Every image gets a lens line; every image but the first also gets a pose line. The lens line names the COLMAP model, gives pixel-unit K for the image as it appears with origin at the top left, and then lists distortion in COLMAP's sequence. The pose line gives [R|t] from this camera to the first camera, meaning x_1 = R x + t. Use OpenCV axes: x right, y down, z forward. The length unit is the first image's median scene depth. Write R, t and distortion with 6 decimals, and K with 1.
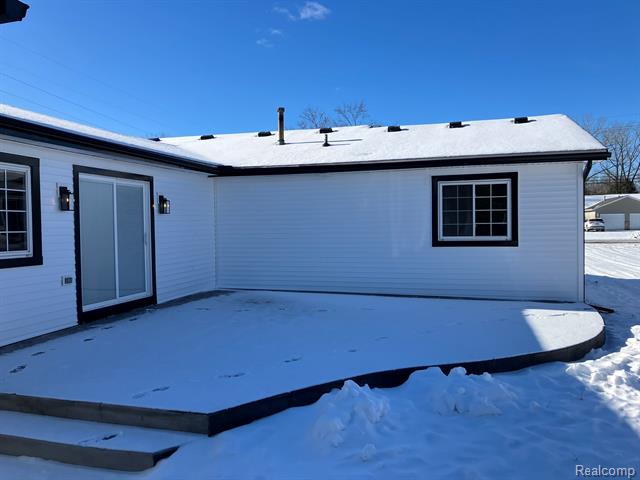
lens RADIAL K [[521.0, 0, 316.0], [0, 521.0, 234.4], [0, 0, 1]] dist [0.027474, -0.021196]
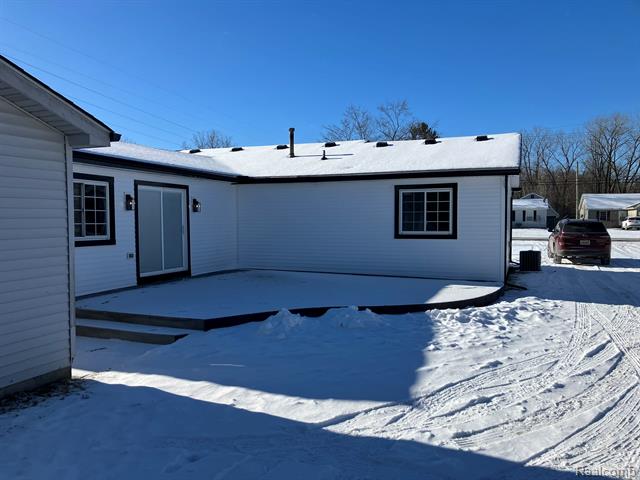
lens RADIAL K [[521.0, 0, 320.8], [0, 521.0, 245.0], [0, 0, 1]] dist [0.027474, -0.021196]
pose [[0.996353, 0.015184, -0.083967, 0.157246], [-0.012711, 0.999472, 0.029916, 0.002557], [0.084377, -0.028739, 0.996019, -0.360274]]
